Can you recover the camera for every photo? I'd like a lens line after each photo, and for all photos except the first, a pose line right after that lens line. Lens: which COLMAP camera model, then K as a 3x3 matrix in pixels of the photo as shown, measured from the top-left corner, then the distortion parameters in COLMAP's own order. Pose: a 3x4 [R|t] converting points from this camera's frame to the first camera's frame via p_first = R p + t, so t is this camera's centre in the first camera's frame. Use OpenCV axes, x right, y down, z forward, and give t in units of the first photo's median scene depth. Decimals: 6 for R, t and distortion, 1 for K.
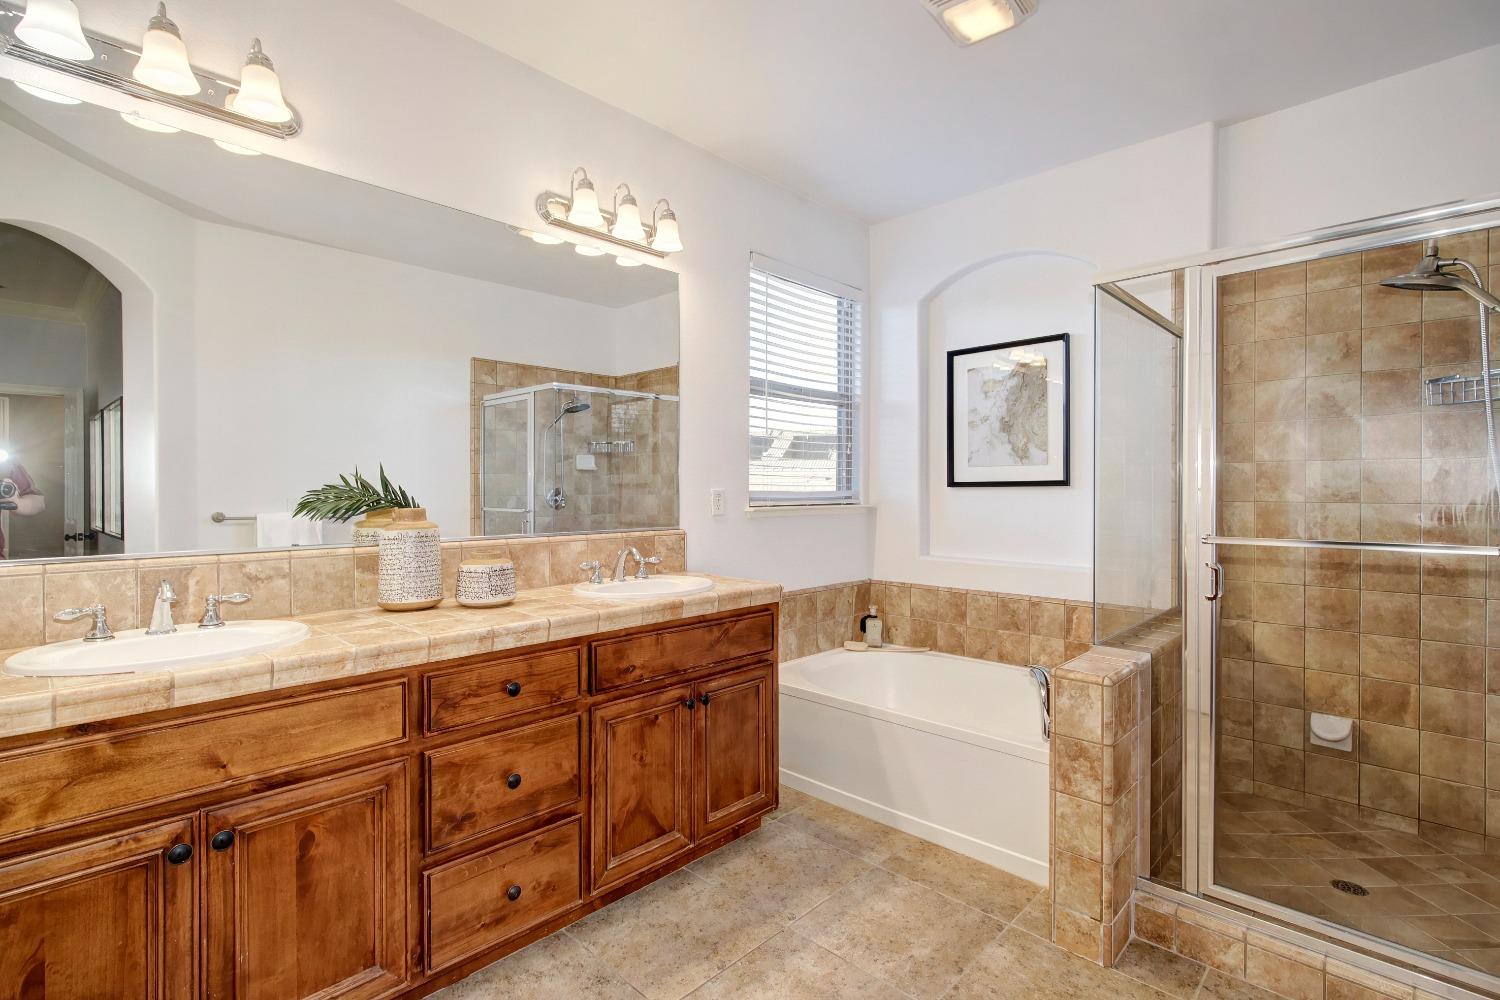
lens RADIAL K [[704.4, 0, 747.0], [0, 704.4, 497.4], [0, 0, 1]] dist [0.002420, -0.000822]
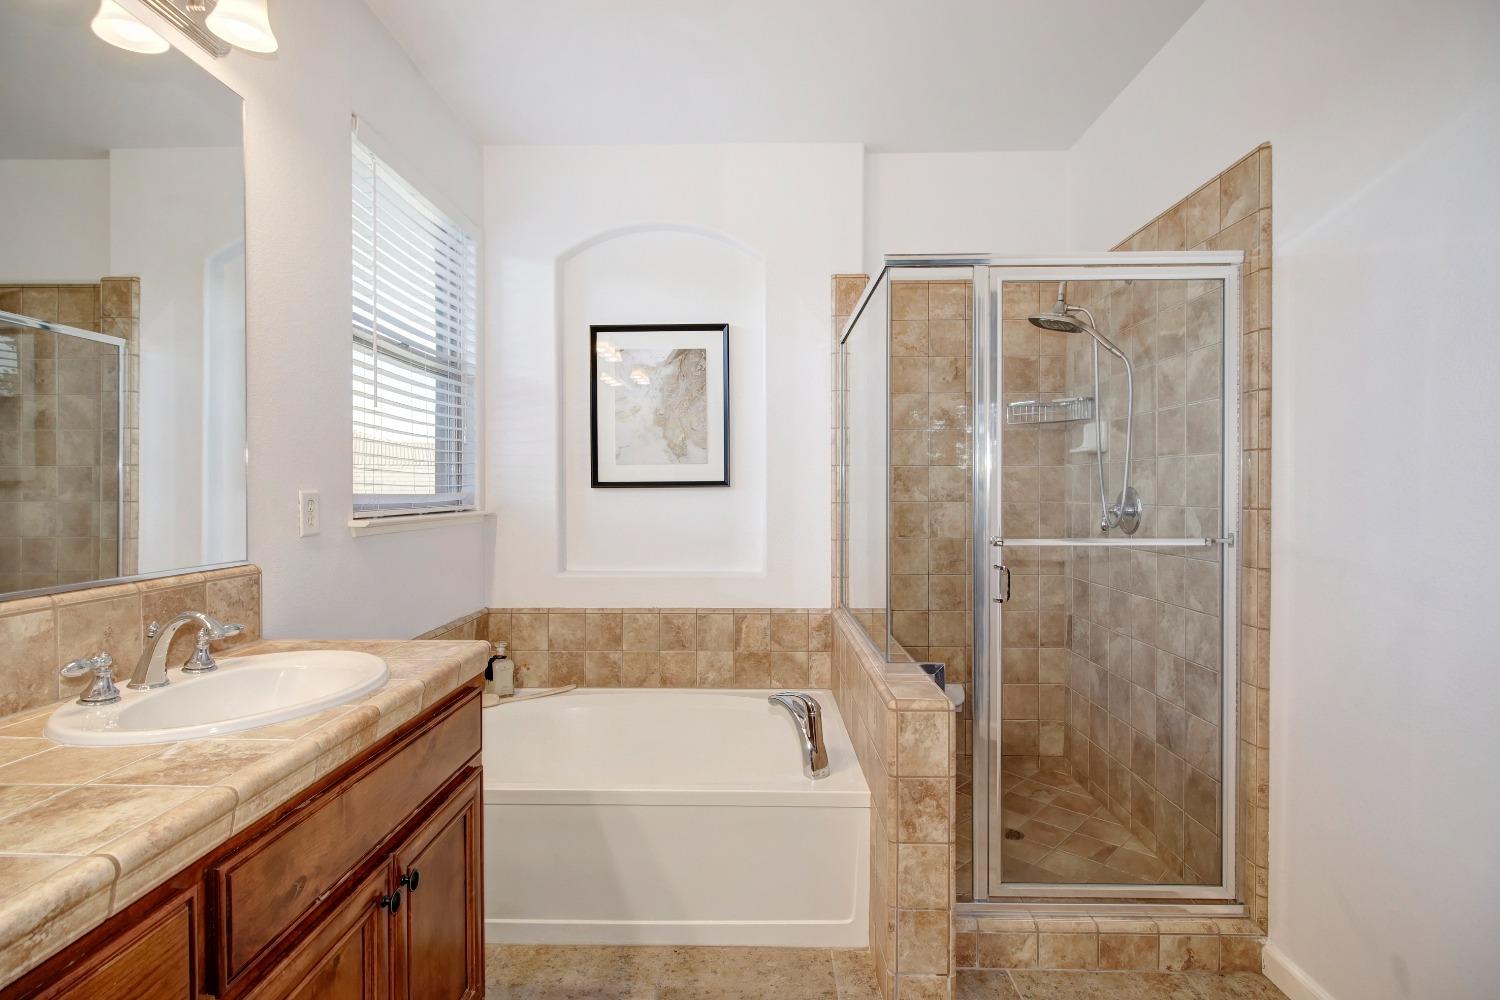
lens RADIAL K [[704.4, 0, 747.5], [0, 704.4, 495.6], [0, 0, 1]] dist [0.002420, -0.000822]
pose [[0.732610, -0.007174, 0.680610, -0.168370], [0.008331, 0.999964, 0.001573, -0.006200], [-0.680597, 0.004518, 0.732644, 0.299051]]
